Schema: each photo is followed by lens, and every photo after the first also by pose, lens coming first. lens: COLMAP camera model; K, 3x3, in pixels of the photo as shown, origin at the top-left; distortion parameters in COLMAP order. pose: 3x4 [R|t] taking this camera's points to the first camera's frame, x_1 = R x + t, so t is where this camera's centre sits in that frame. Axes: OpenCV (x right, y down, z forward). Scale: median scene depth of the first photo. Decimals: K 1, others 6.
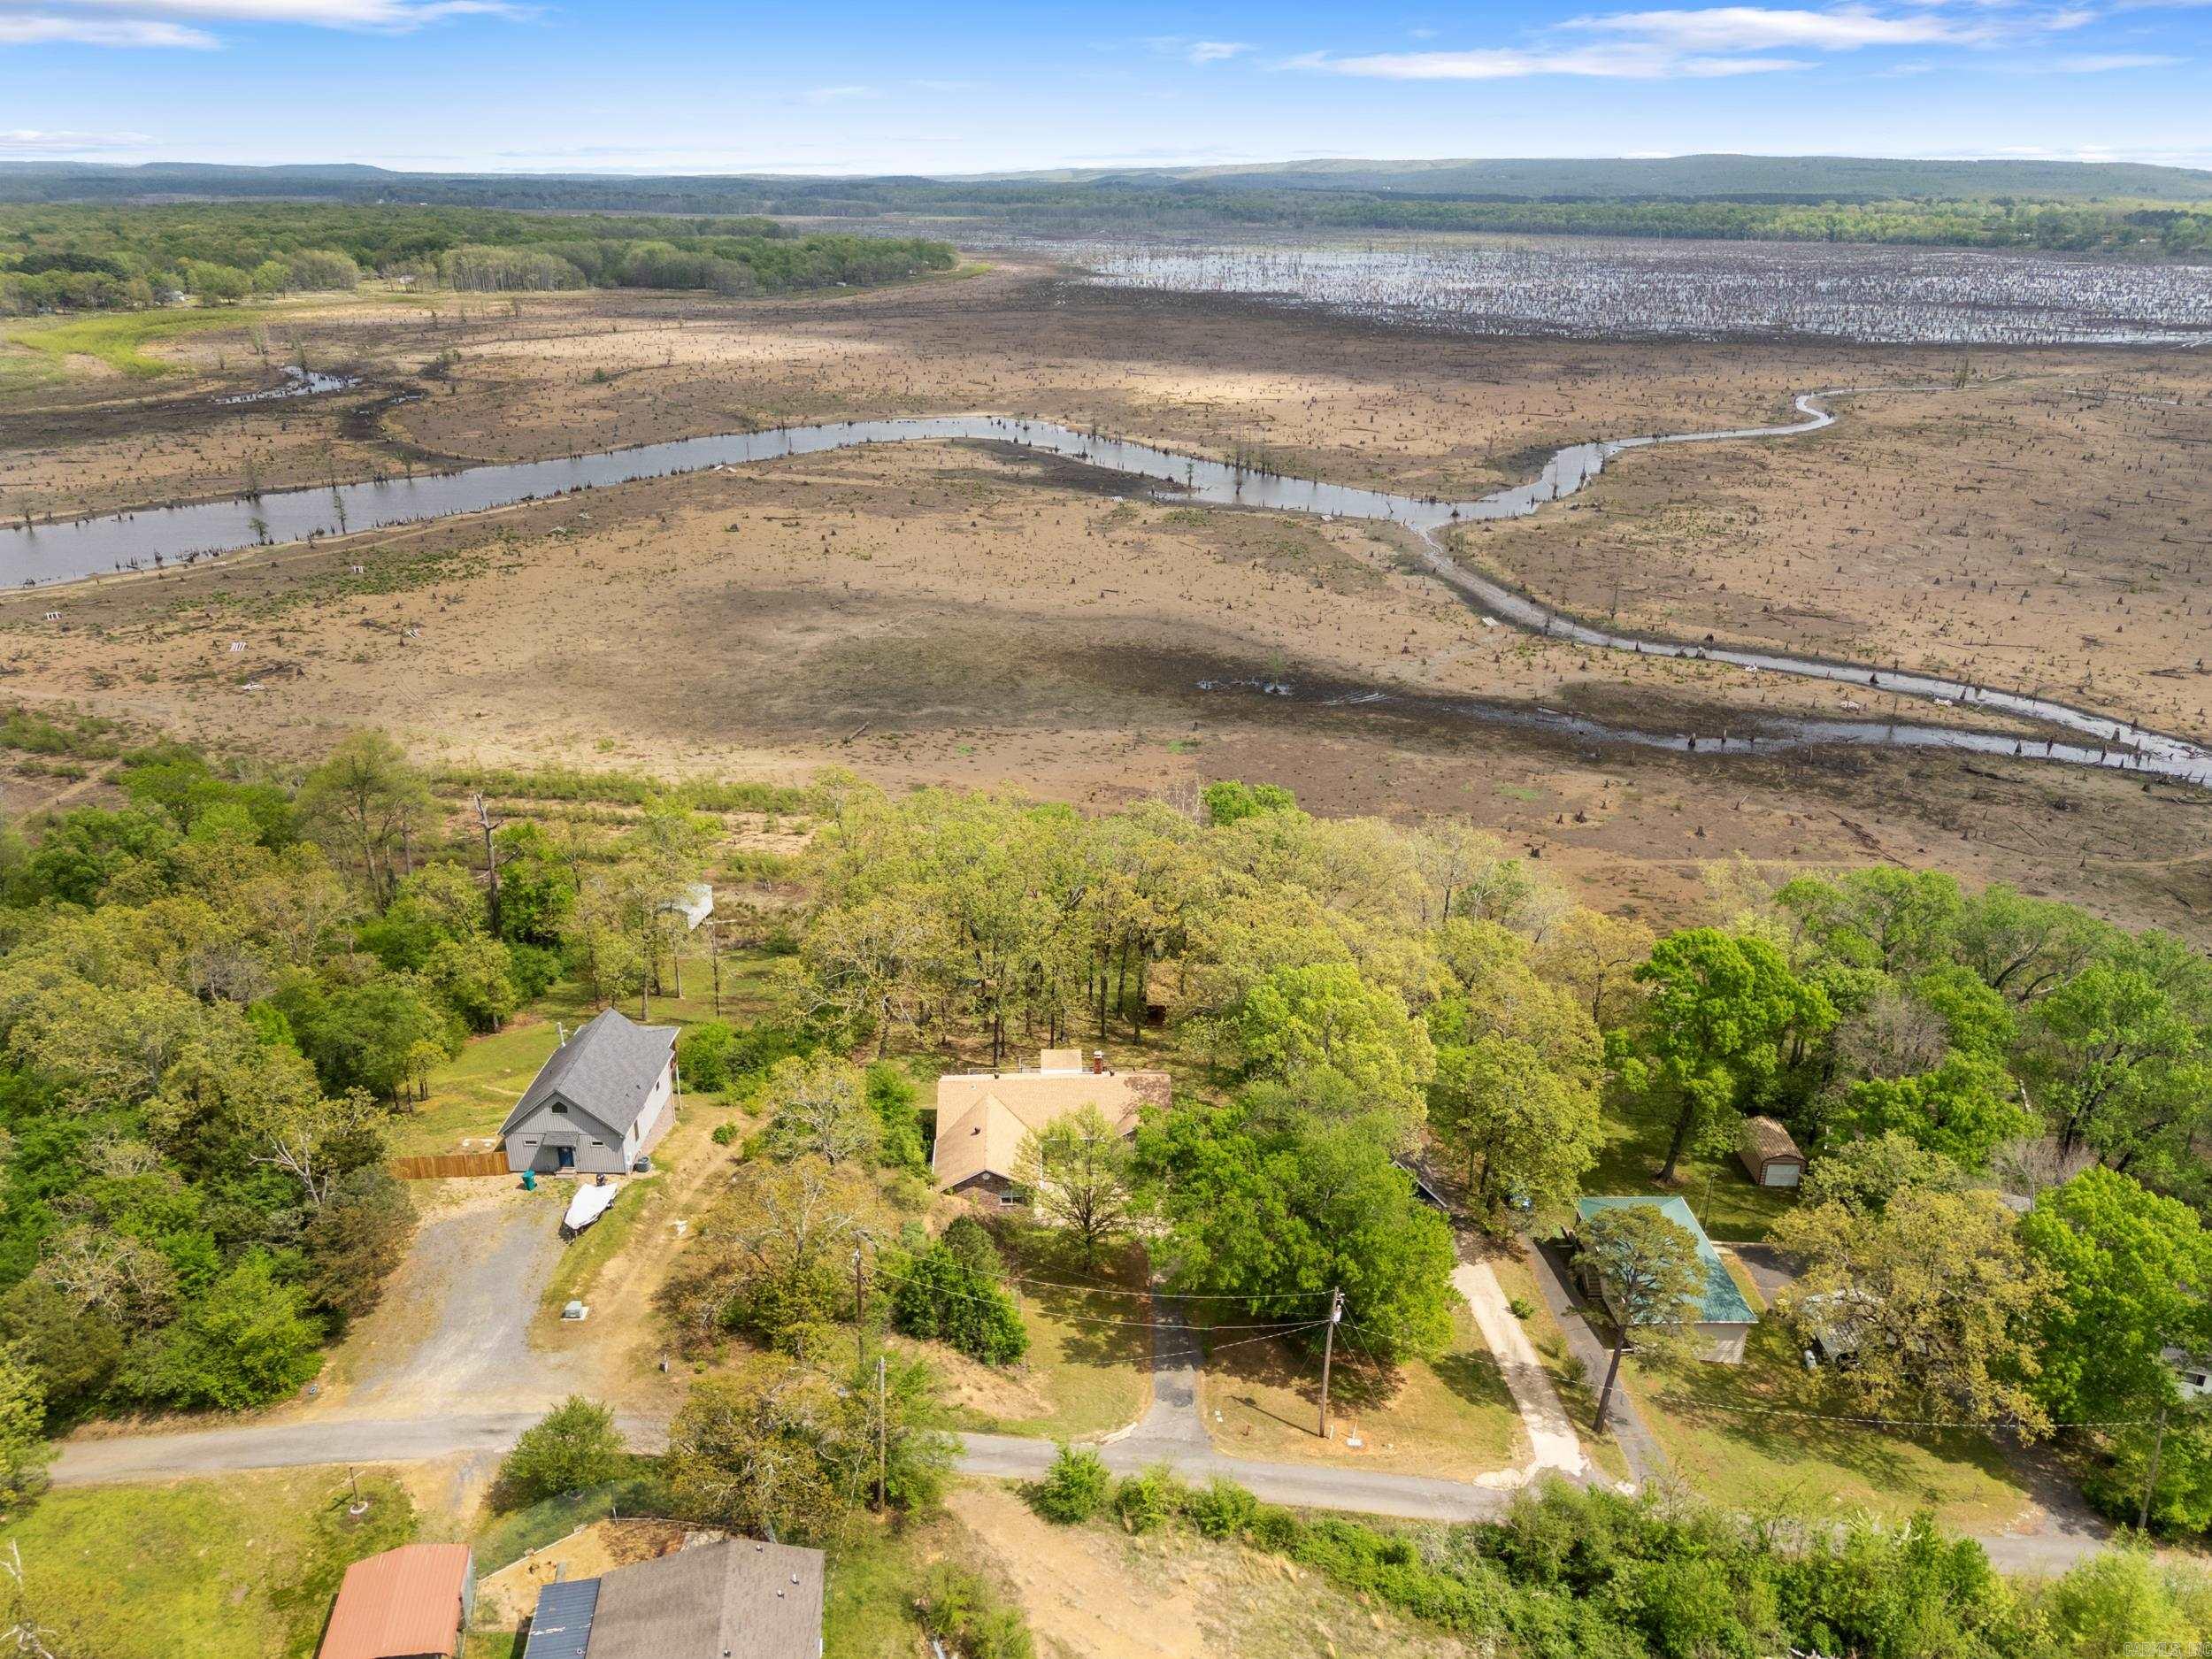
lens RADIAL K [[1640.3, 0, 1126.2], [0, 1640.3, 824.8], [0, 0, 1]] dist [0.077578, -0.065641]
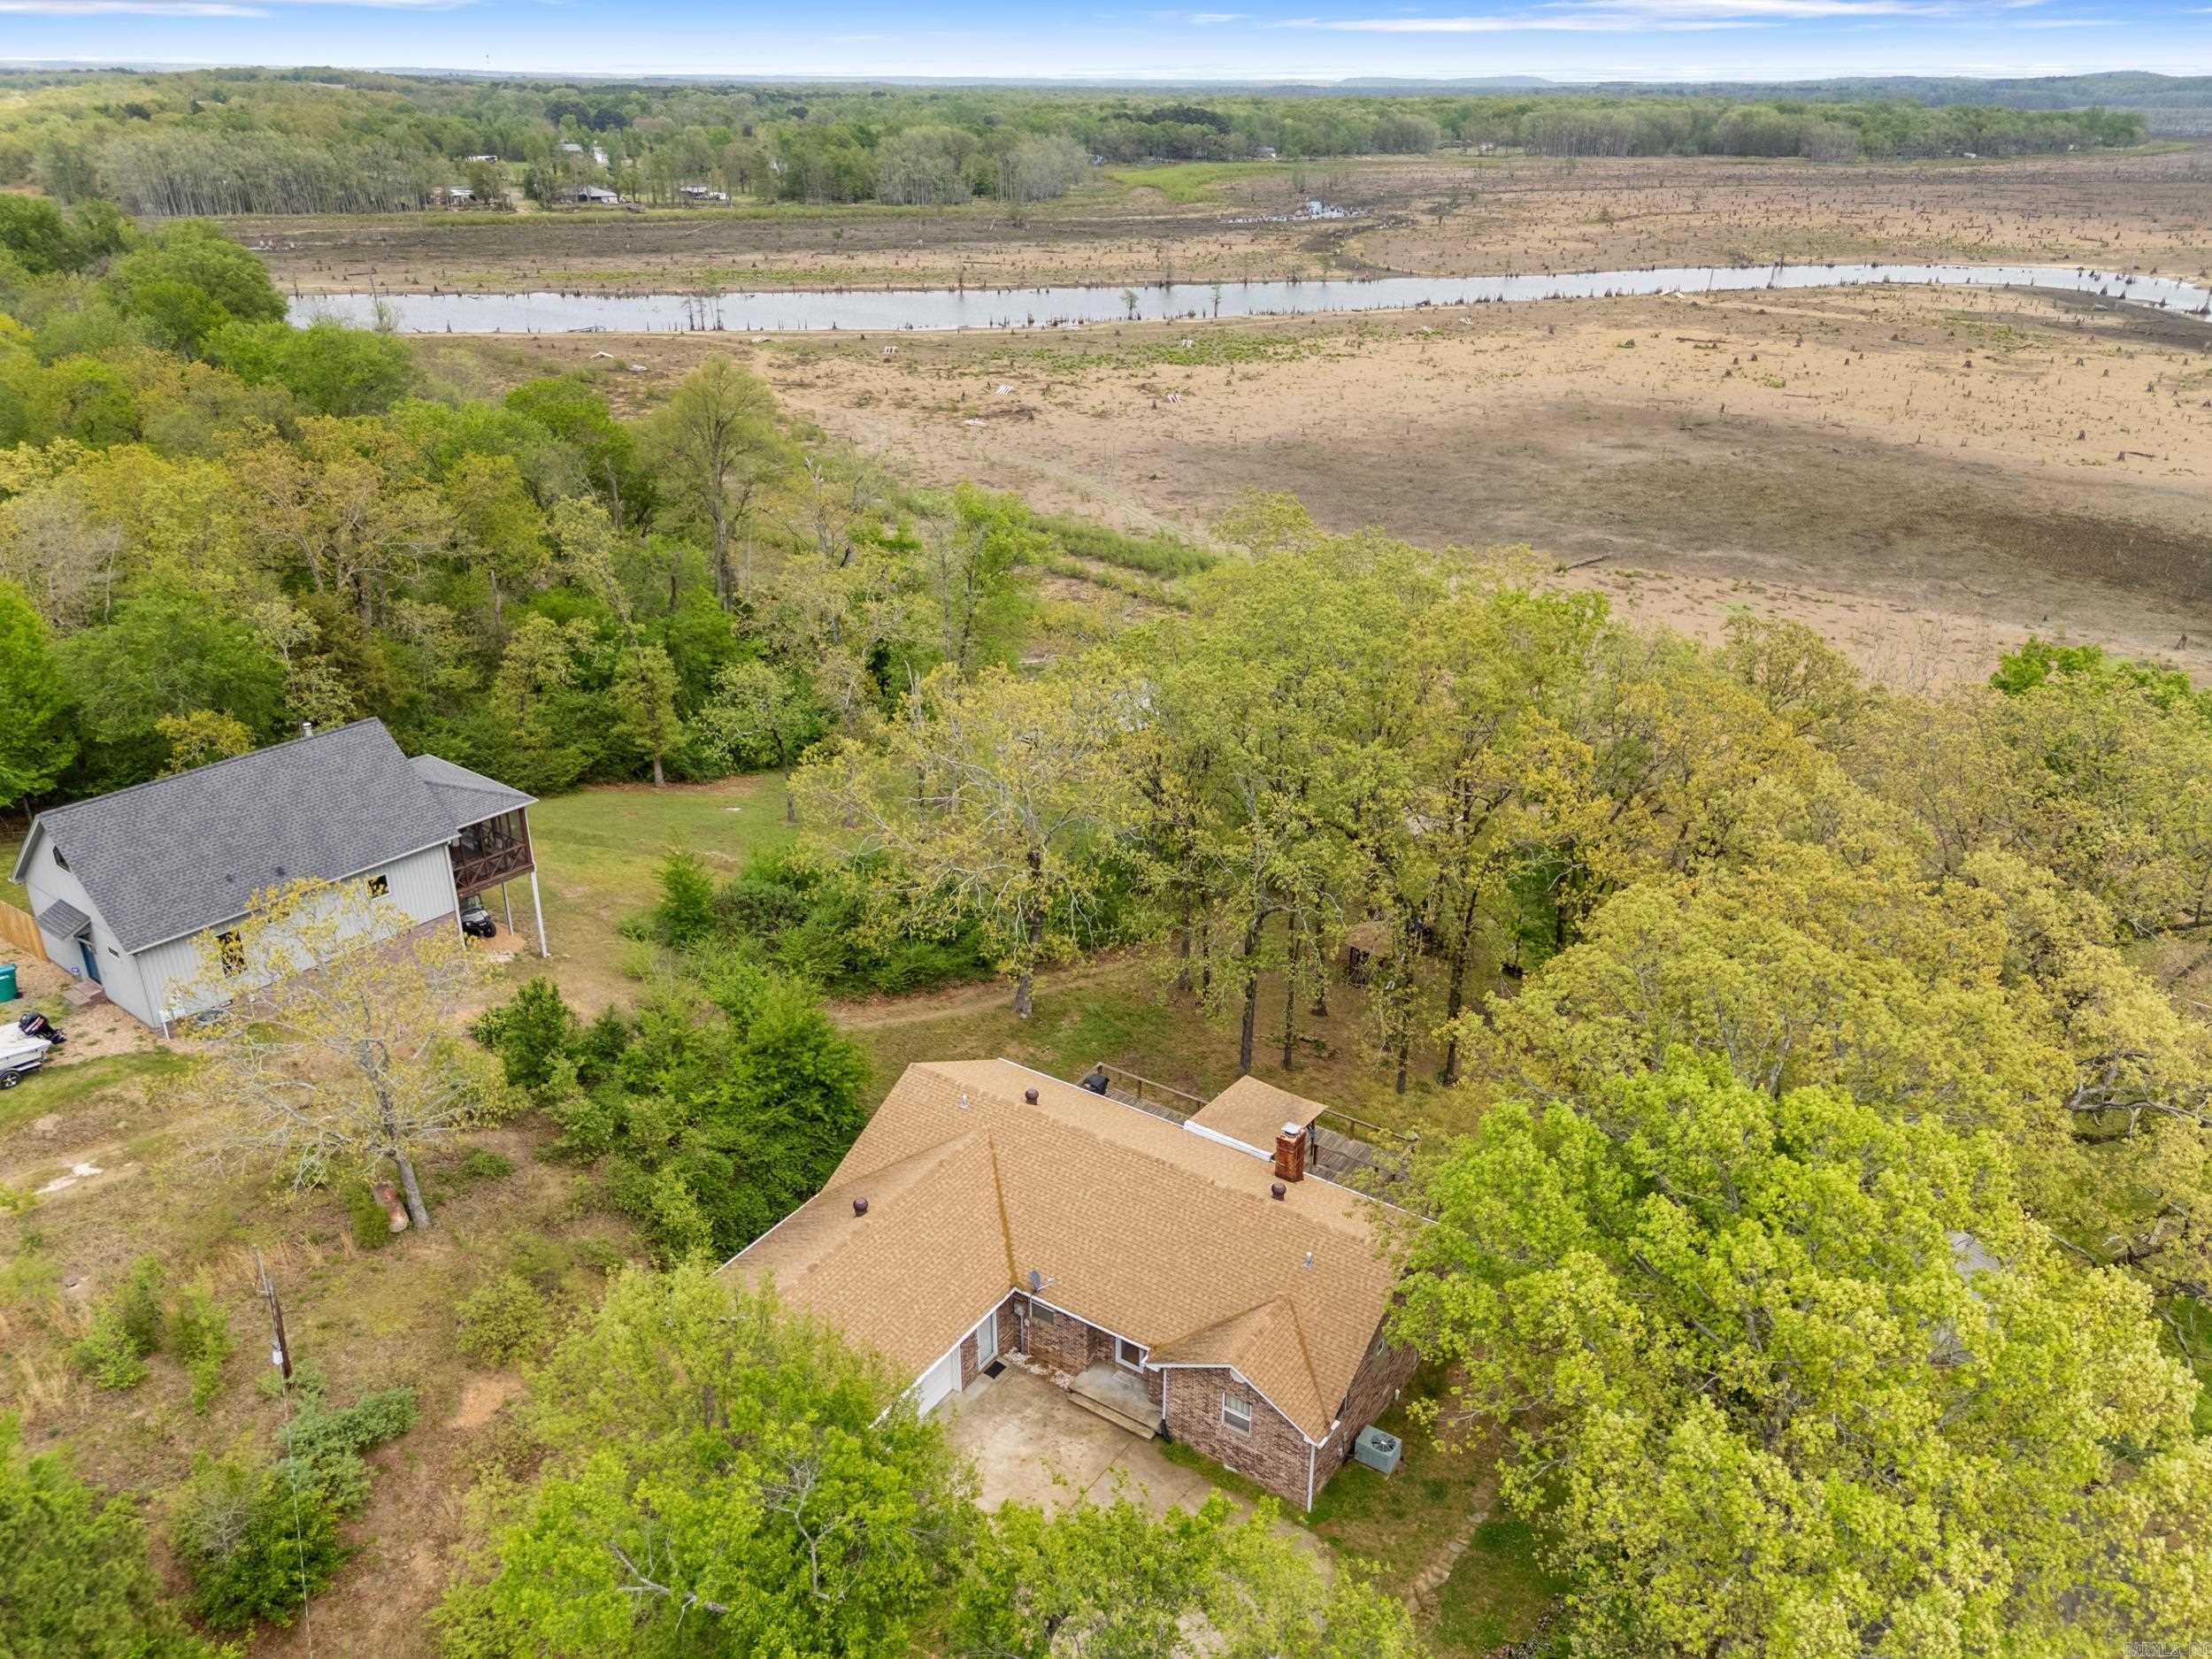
lens RADIAL K [[1640.3, 0, 1115.7], [0, 1640.3, 825.2], [0, 0, 1]] dist [0.077578, -0.065641]
pose [[0.807752, 0.239521, -0.538671, 0.049479], [-0.216482, 0.970419, 0.106879, 0.012394], [0.548337, 0.030281, 0.835709, 0.224244]]
